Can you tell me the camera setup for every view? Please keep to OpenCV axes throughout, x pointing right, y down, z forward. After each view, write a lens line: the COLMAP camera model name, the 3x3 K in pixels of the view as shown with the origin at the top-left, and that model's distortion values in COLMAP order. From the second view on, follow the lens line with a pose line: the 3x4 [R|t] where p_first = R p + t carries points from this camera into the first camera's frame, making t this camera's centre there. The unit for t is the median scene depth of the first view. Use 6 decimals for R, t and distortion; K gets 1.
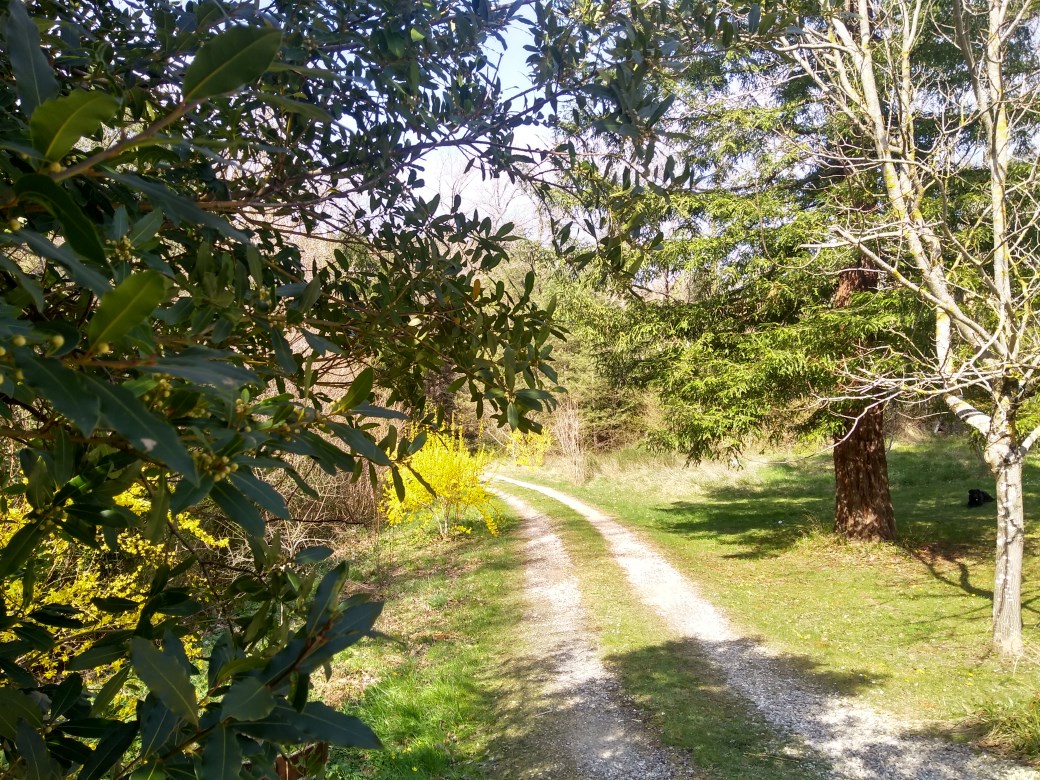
lens RADIAL K [[871.7, 0, 520.0], [0, 871.7, 390.0], [0, 0, 1]] dist [0.096750, -0.139543]
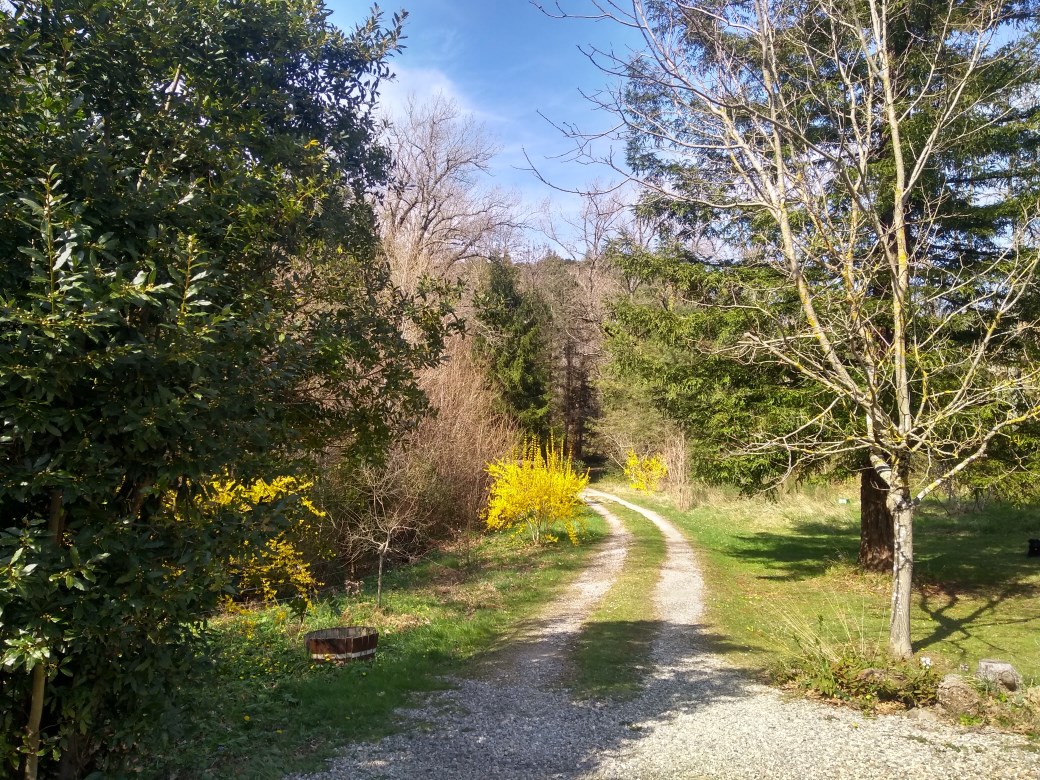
lens RADIAL K [[866.5, 0, 489.2], [0, 866.5, 384.8], [0, 0, 1]] dist [0.128662, -0.248241]
pose [[0.975554, 0.042930, -0.215525, 0.226240], [-0.048923, 0.998548, -0.022545, -0.042949], [0.214244, 0.032538, 0.976238, -0.424675]]
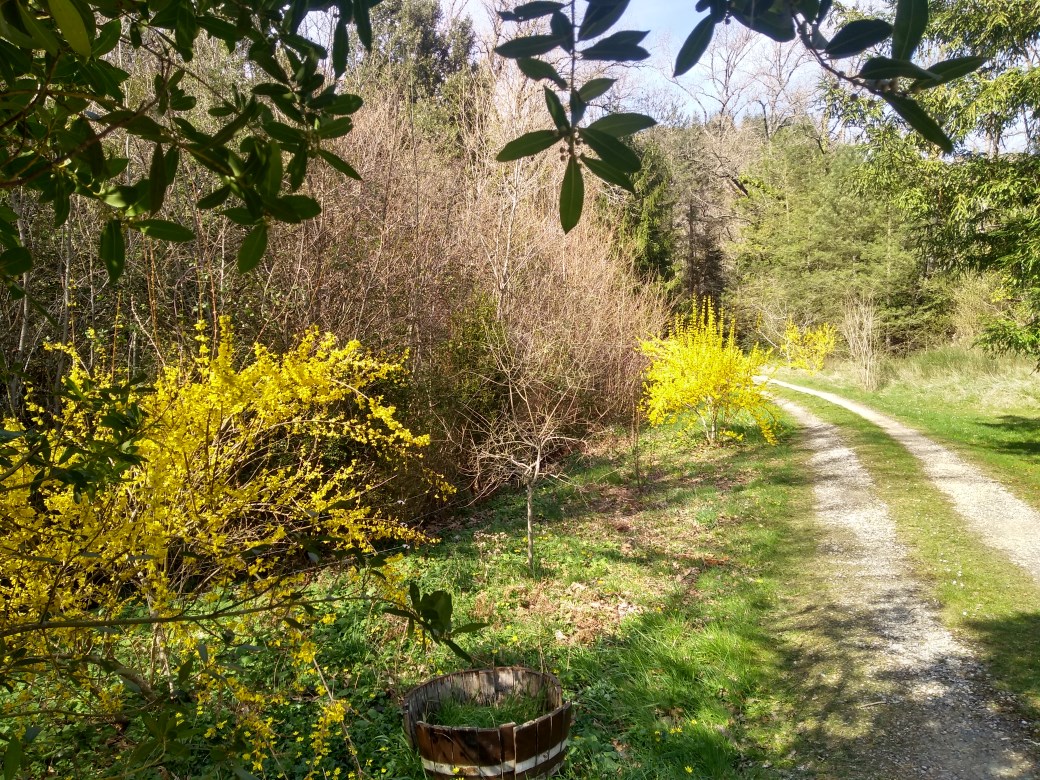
lens RADIAL K [[866.5, 0, 489.2], [0, 866.5, 384.8], [0, 0, 1]] dist [0.128662, -0.248241]
pose [[0.945952, 0.035899, -0.322315, -0.033934], [-0.001030, 0.994182, 0.107707, 0.028111], [0.324306, -0.101554, 0.940485, 0.190869]]
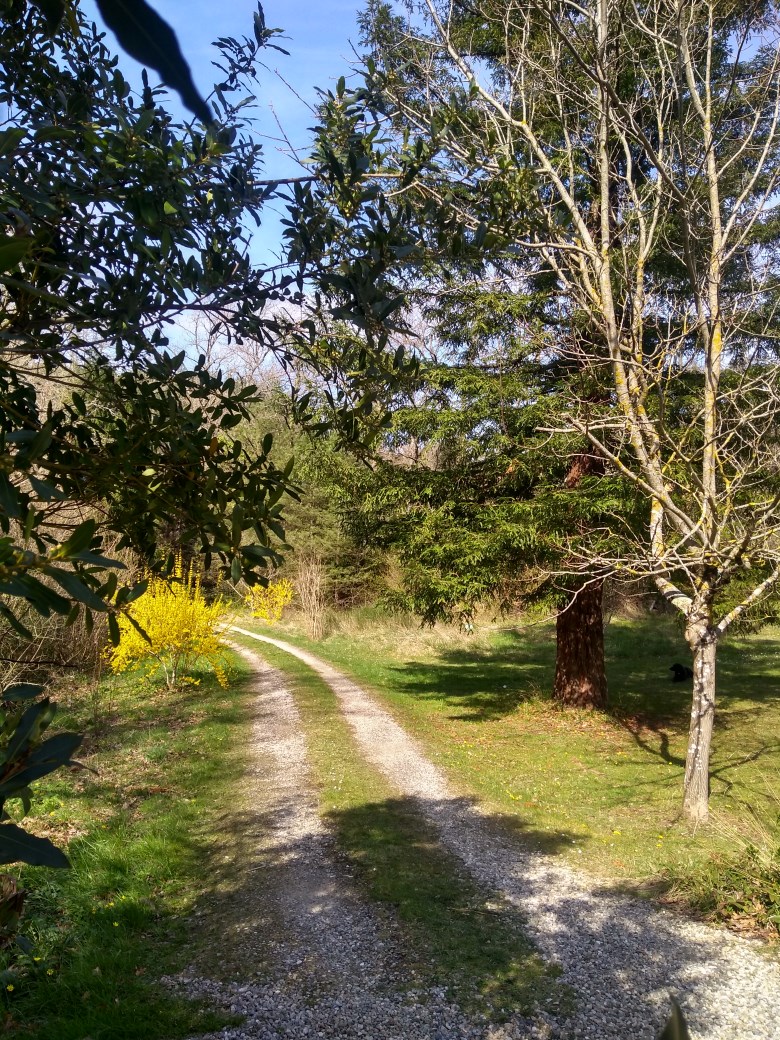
lens RADIAL K [[866.5, 0, 417.0], [0, 866.5, 524.2], [0, 0, 1]] dist [0.128662, -0.248241]
pose [[0.982171, 0.079509, 0.170349, 0.003442], [-0.075005, 0.996646, -0.032724, -0.001311], [-0.172380, 0.019364, 0.984840, -0.012198]]
